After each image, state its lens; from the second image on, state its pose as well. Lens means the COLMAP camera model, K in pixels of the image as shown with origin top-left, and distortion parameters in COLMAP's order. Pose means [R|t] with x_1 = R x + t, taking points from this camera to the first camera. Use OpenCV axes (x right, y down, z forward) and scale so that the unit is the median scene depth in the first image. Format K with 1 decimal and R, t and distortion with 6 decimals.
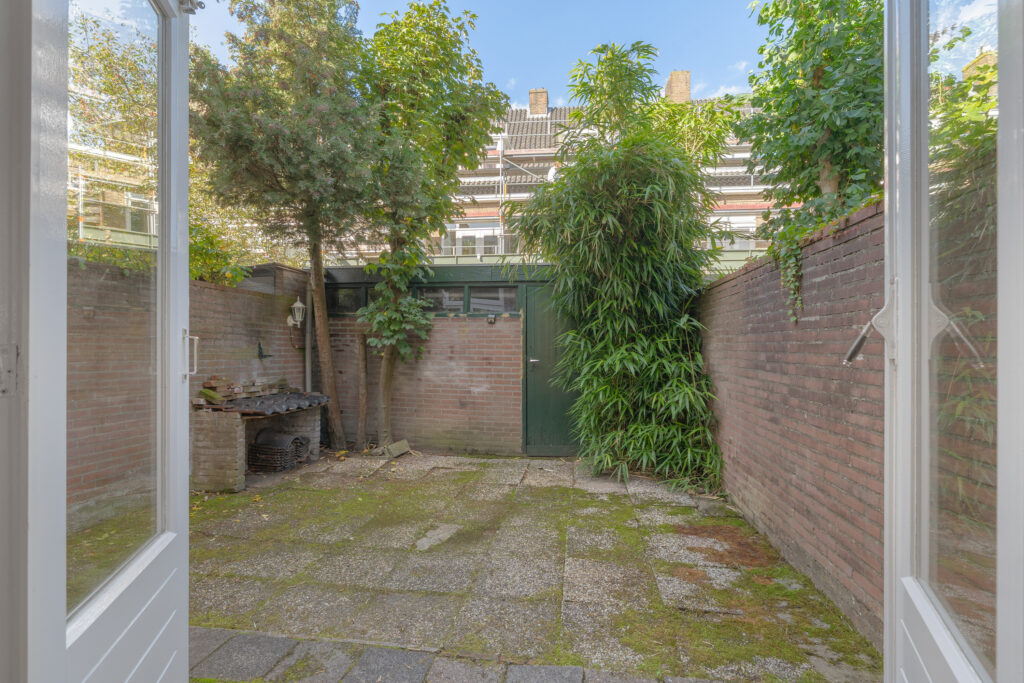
lens RADIAL K [[470.5, 0, 507.5], [0, 470.5, 326.2], [0, 0, 1]] dist [-0.012669, 0.004499]
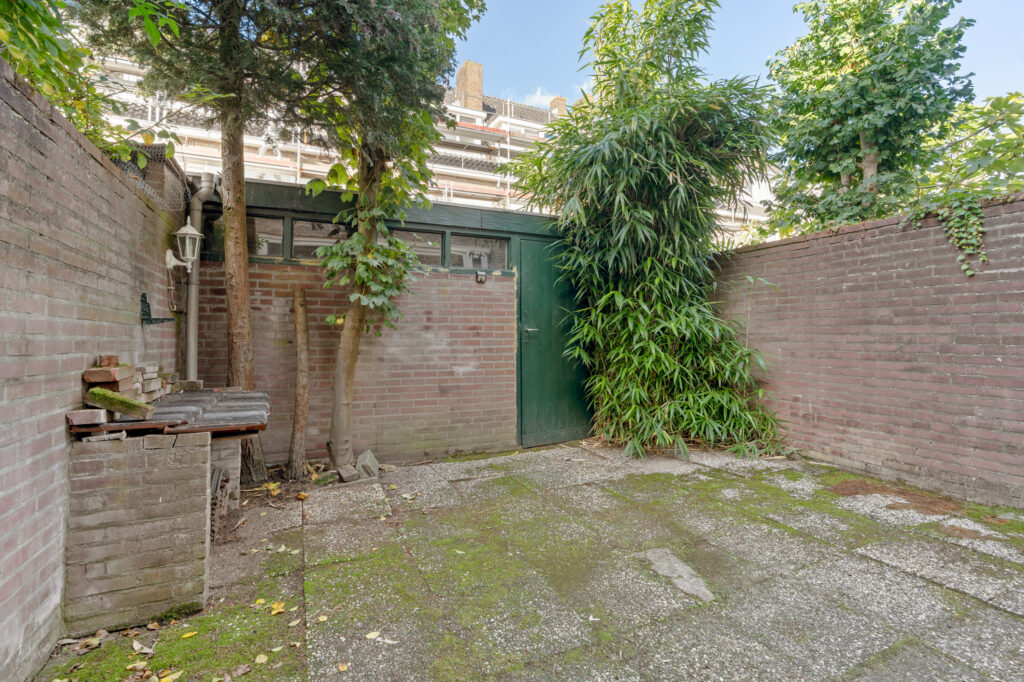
lens RADIAL K [[476.3, 0, 508.9], [0, 476.3, 298.0], [0, 0, 1]] dist [-0.004404, 0.000121]
pose [[0.835015, 0.030856, 0.549361, -0.534605], [-0.013571, 0.999278, -0.035498, 0.058642], [-0.550060, 0.022186, 0.834831, 0.400463]]
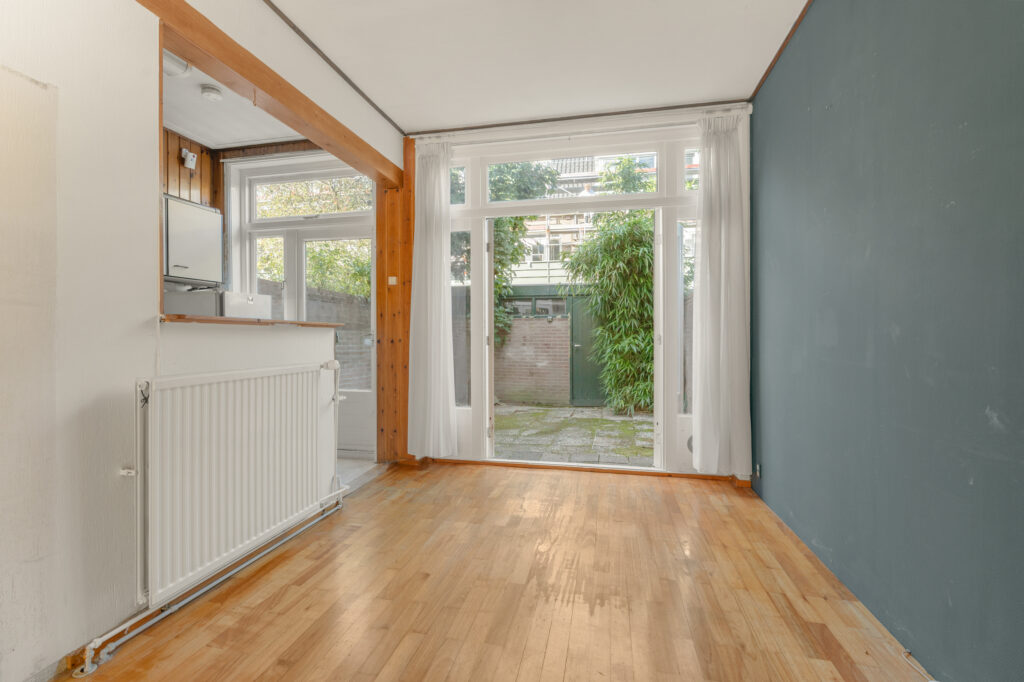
lens RADIAL K [[470.5, 0, 507.5], [0, 470.5, 325.7], [0, 0, 1]] dist [-0.012669, 0.004499]
pose [[0.996728, -0.005234, -0.080658, -0.060183], [0.006554, 0.999849, 0.016102, -0.025177], [0.080561, -0.016578, 0.996612, -0.720196]]
